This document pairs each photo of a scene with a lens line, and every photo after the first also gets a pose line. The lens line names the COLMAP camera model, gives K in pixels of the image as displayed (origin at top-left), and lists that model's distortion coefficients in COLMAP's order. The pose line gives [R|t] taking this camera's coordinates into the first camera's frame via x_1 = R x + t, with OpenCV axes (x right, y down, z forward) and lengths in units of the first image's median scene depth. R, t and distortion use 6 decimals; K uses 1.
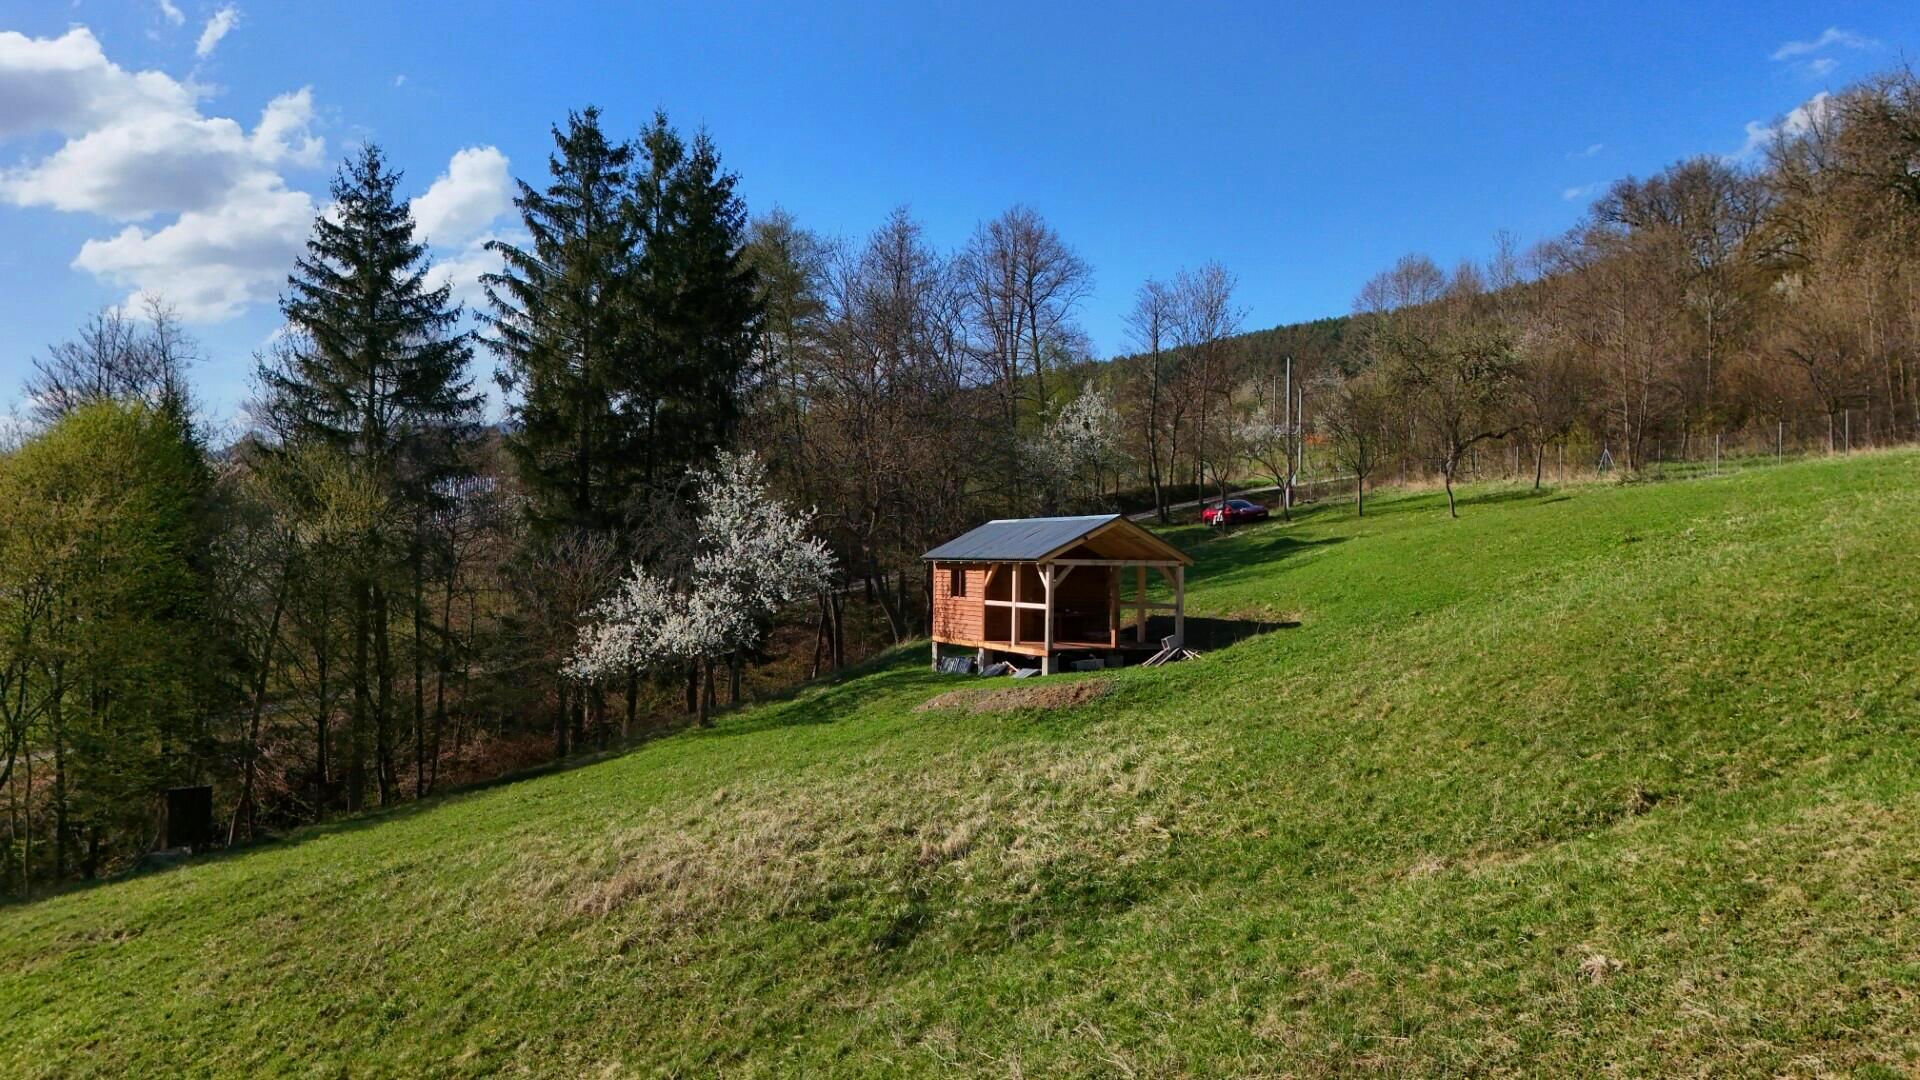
lens RADIAL K [[1426.3, 0, 972.7], [0, 1426.3, 541.0], [0, 0, 1]] dist [0.072907, -0.063866]
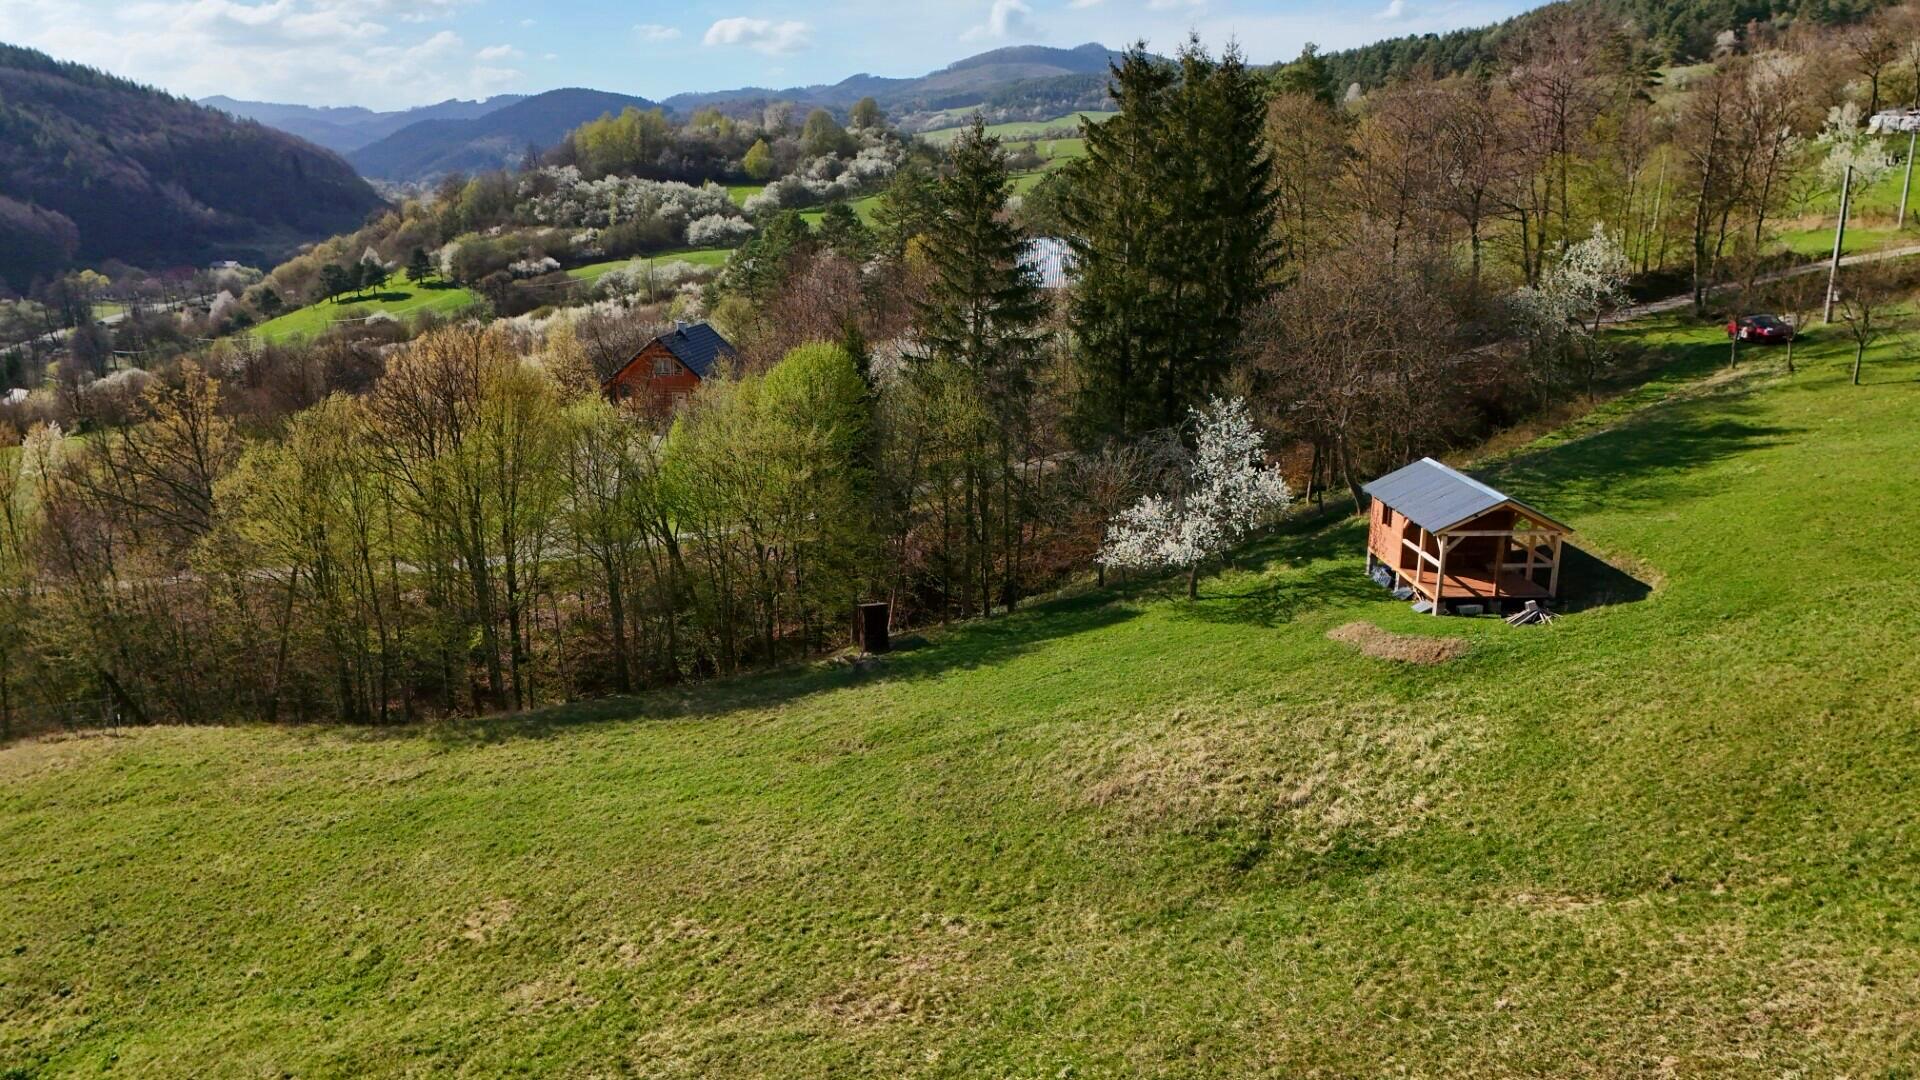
lens RADIAL K [[1426.3, 0, 957.3], [0, 1426.3, 544.6], [0, 0, 1]] dist [0.072907, -0.063866]
pose [[0.921804, 0.091742, -0.376644, 0.132432], [0.006432, 0.967839, 0.251487, -0.296759], [0.387603, -0.234244, 0.891568, -0.356511]]
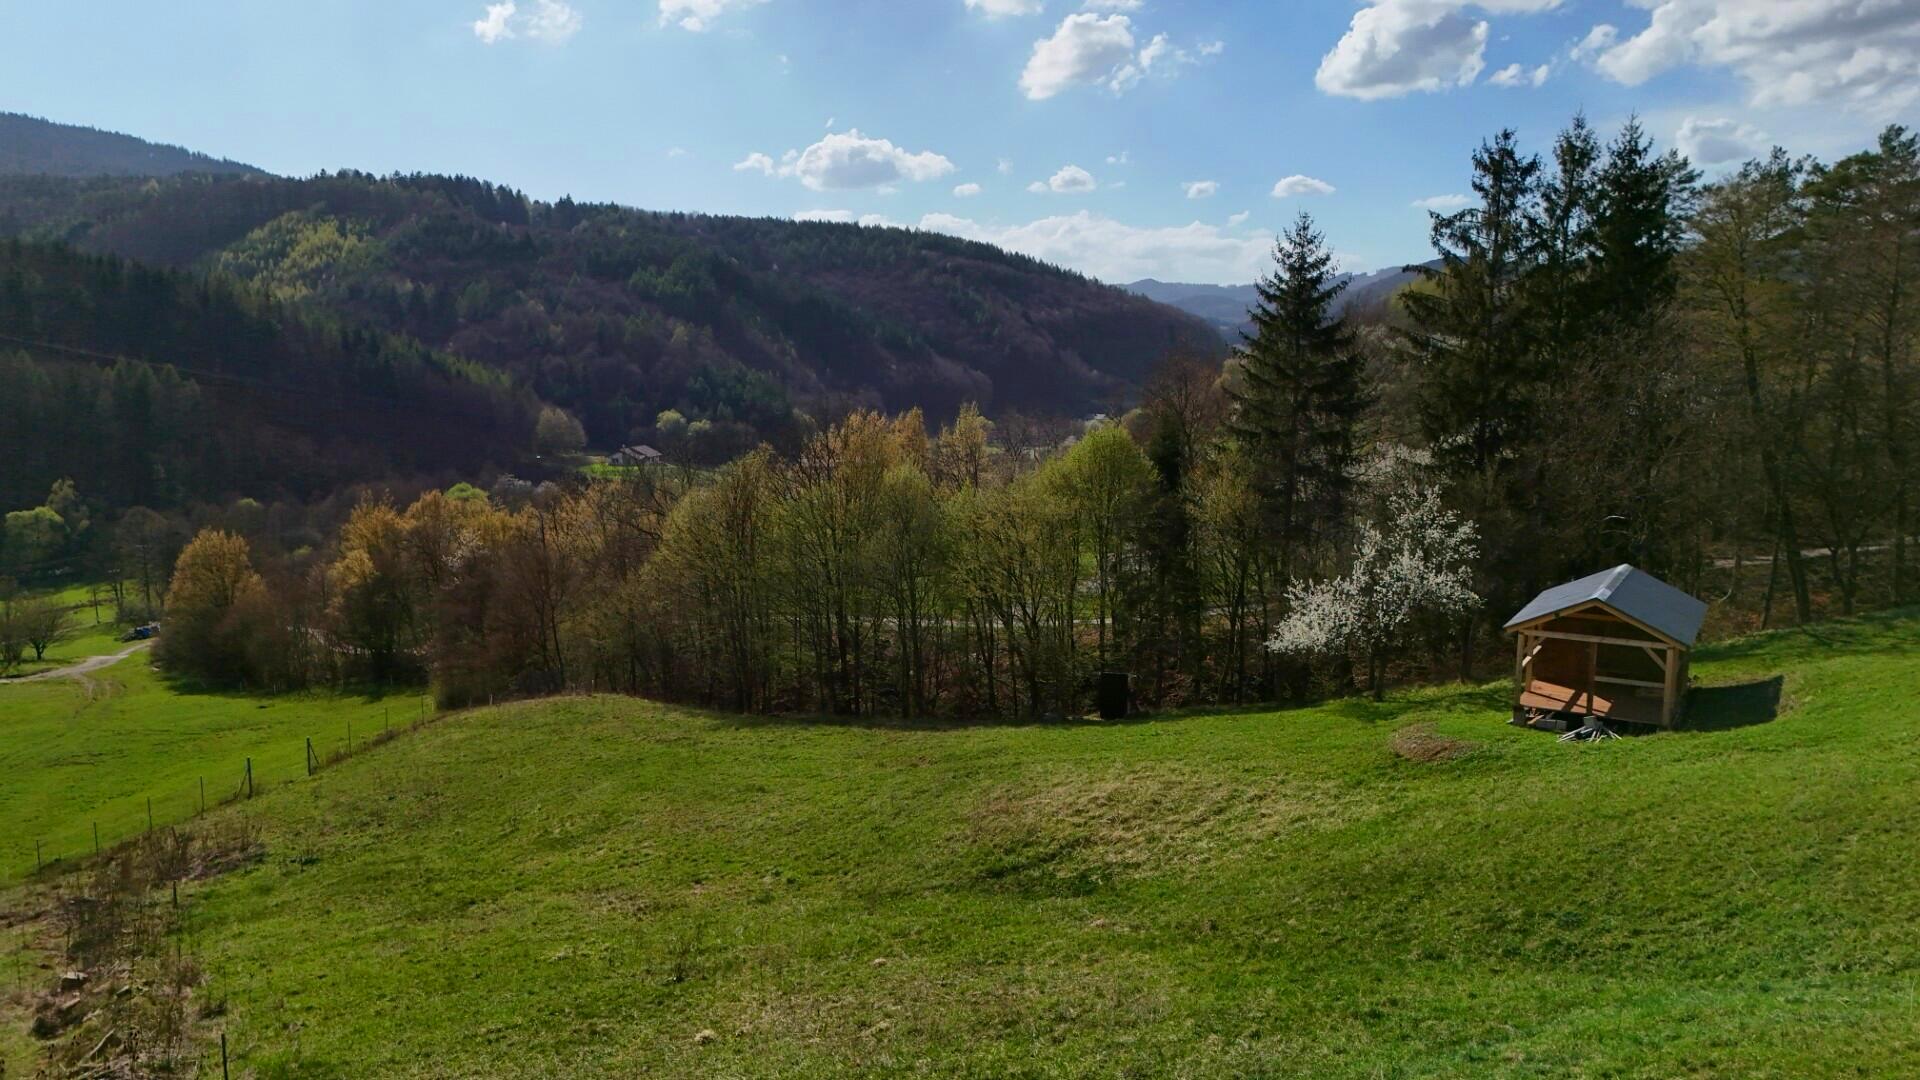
lens RADIAL K [[1426.3, 0, 960.4], [0, 1426.3, 545.7], [0, 0, 1]] dist [0.072907, -0.063866]
pose [[0.556361, 0.108989, -0.823762, 0.716444], [0.010852, 0.990323, 0.138356, -0.209519], [0.830870, -0.085915, 0.549795, -0.025064]]
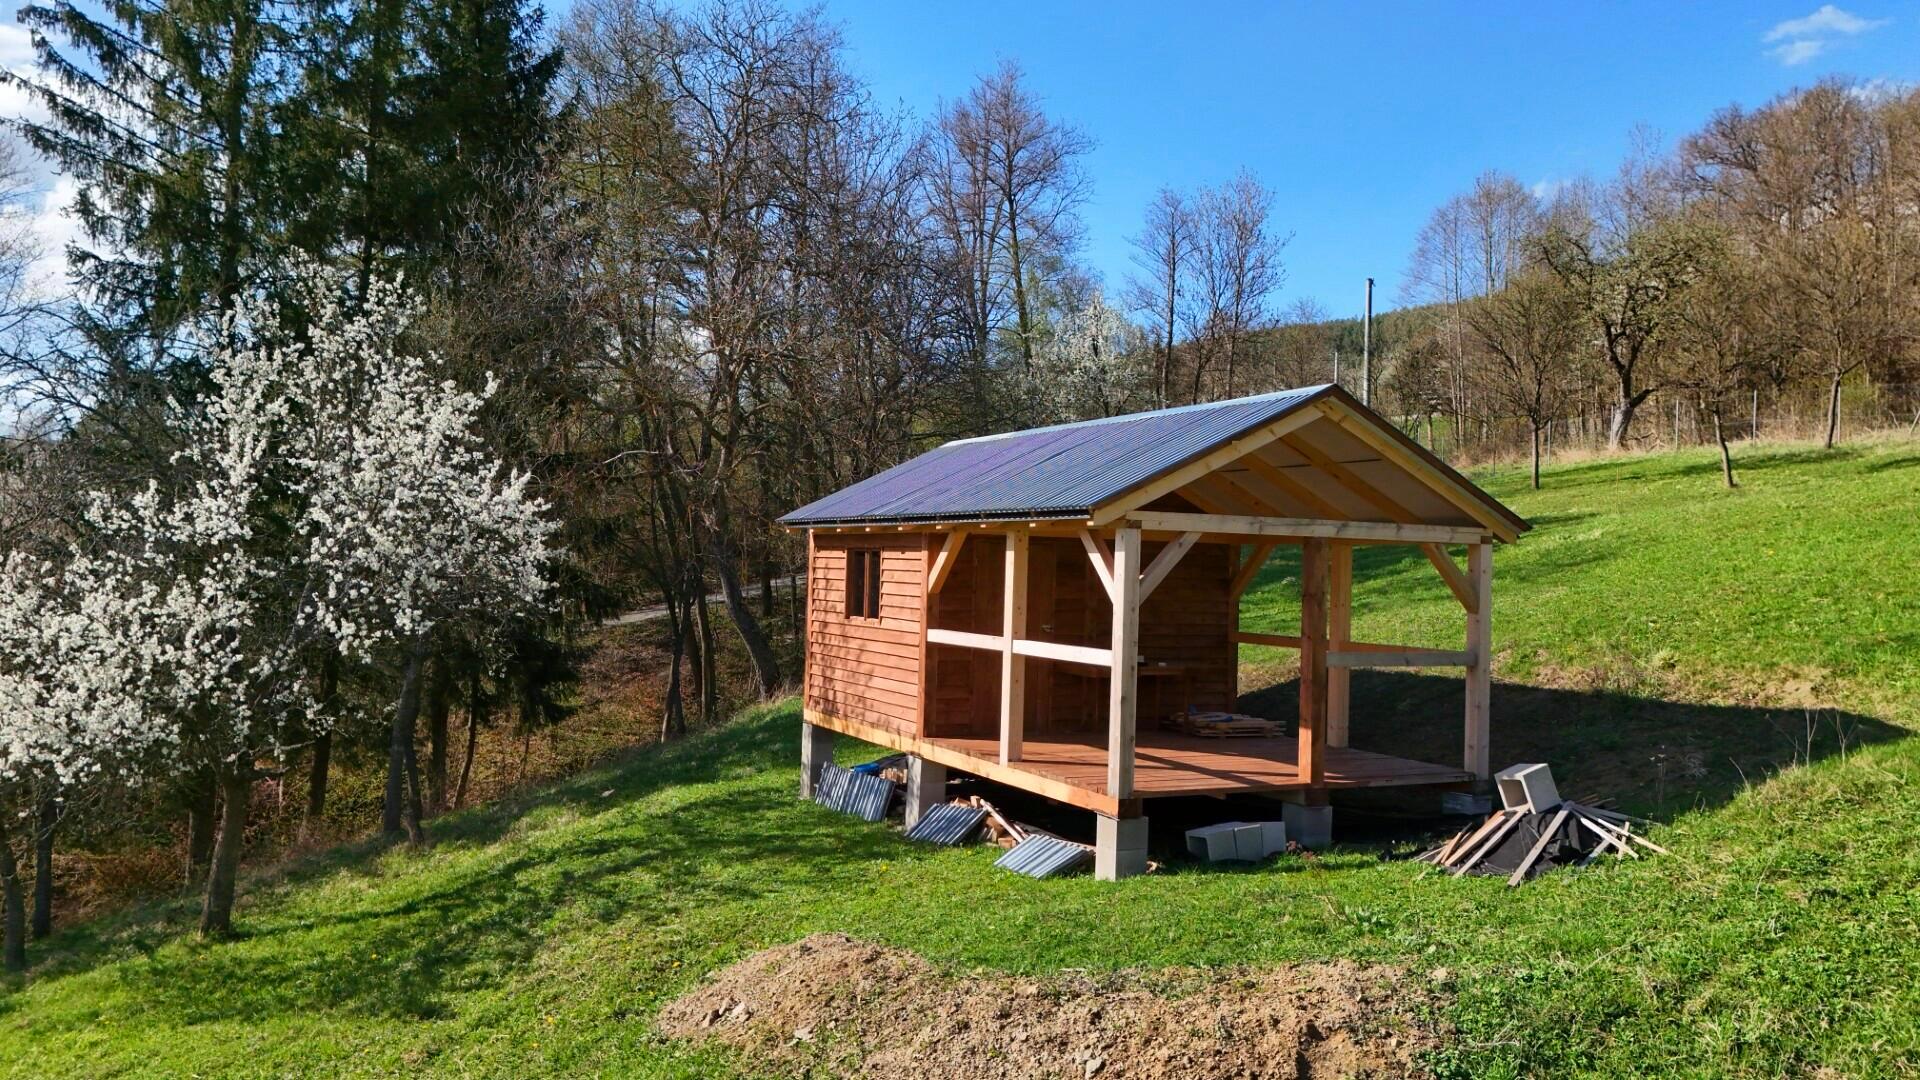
lens RADIAL K [[1426.3, 0, 962.8], [0, 1426.3, 550.2], [0, 0, 1]] dist [0.072907, -0.063866]
pose [[0.999616, 0.016441, 0.022300, 0.009298], [-0.016494, 0.999861, 0.002225, 0.020060], [-0.022260, -0.002592, 0.999749, 0.635870]]
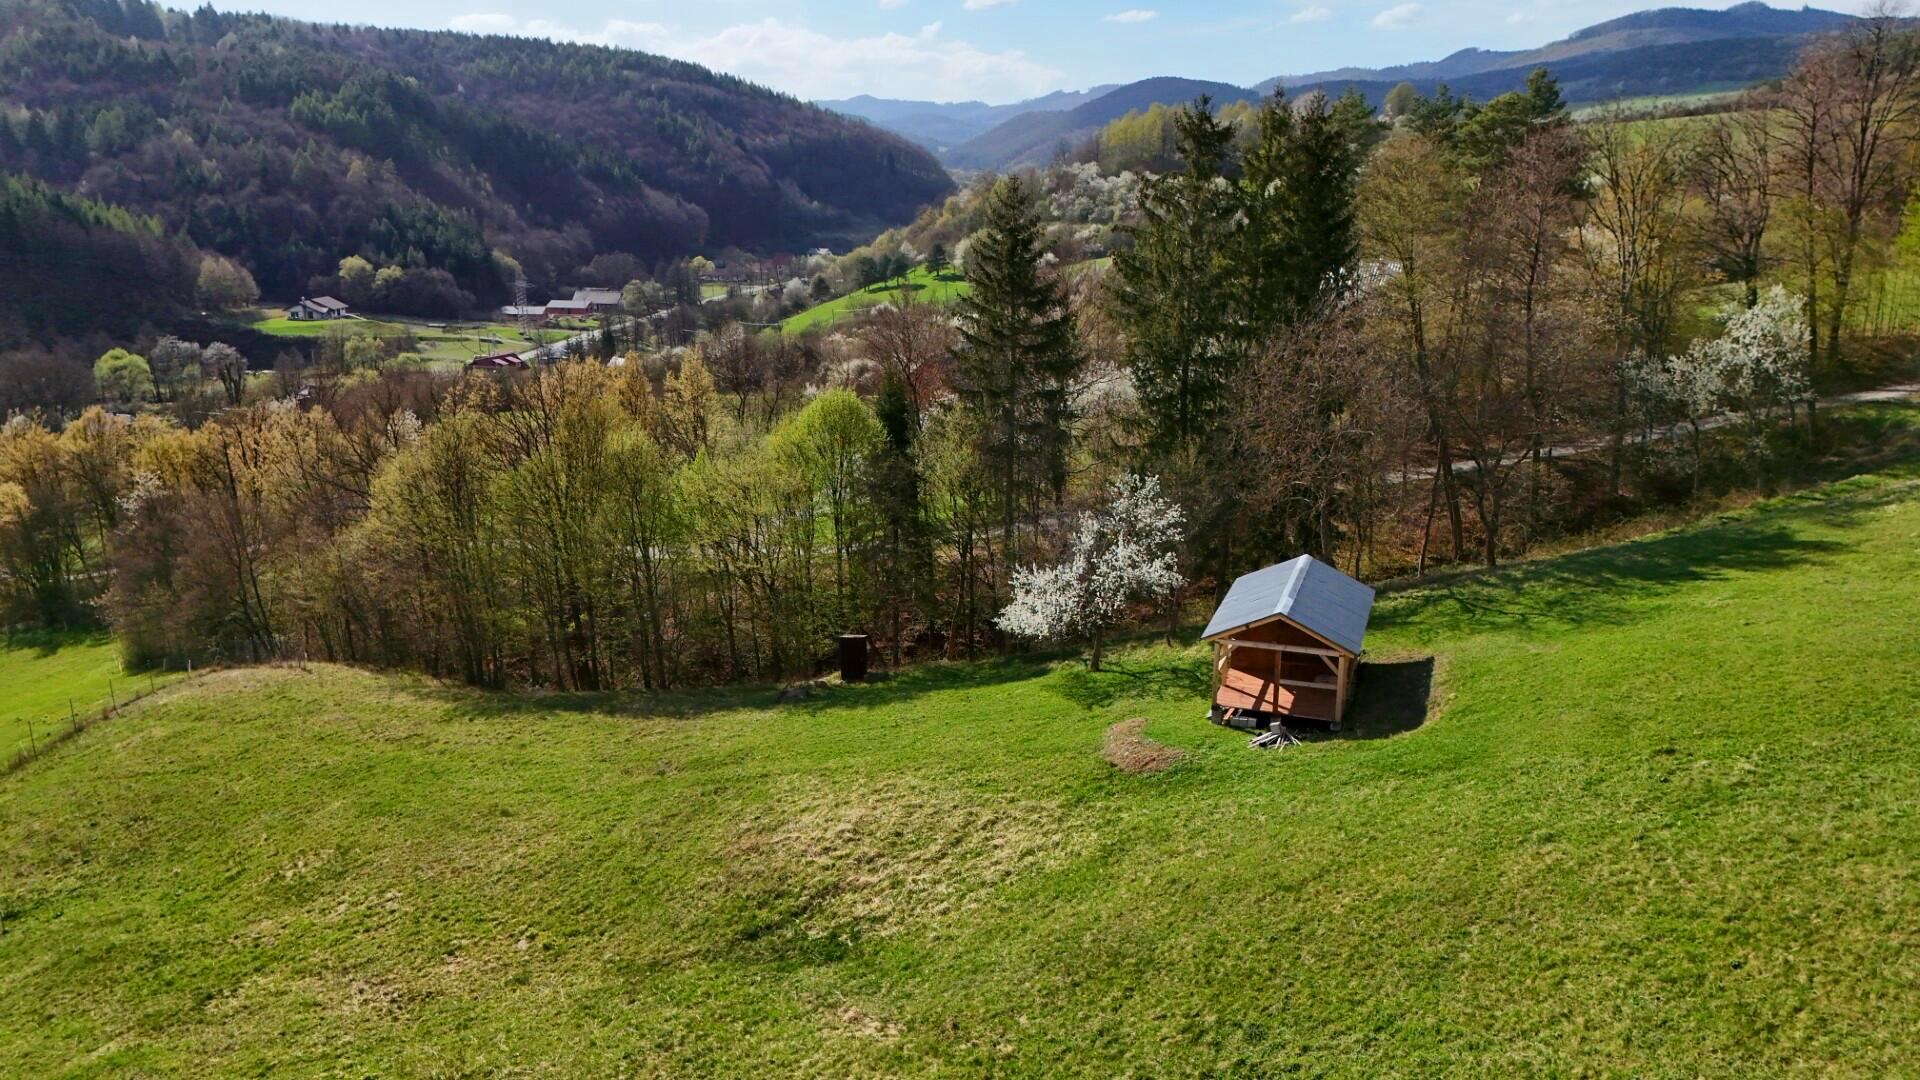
lens RADIAL K [[1426.3, 0, 961.7], [0, 1426.3, 552.7], [0, 0, 1]] dist [0.072907, -0.063866]
pose [[0.705235, 0.176680, -0.686606, 0.718287], [0.013964, 0.964801, 0.262609, -0.380561], [0.708836, -0.194789, 0.677944, -0.026664]]
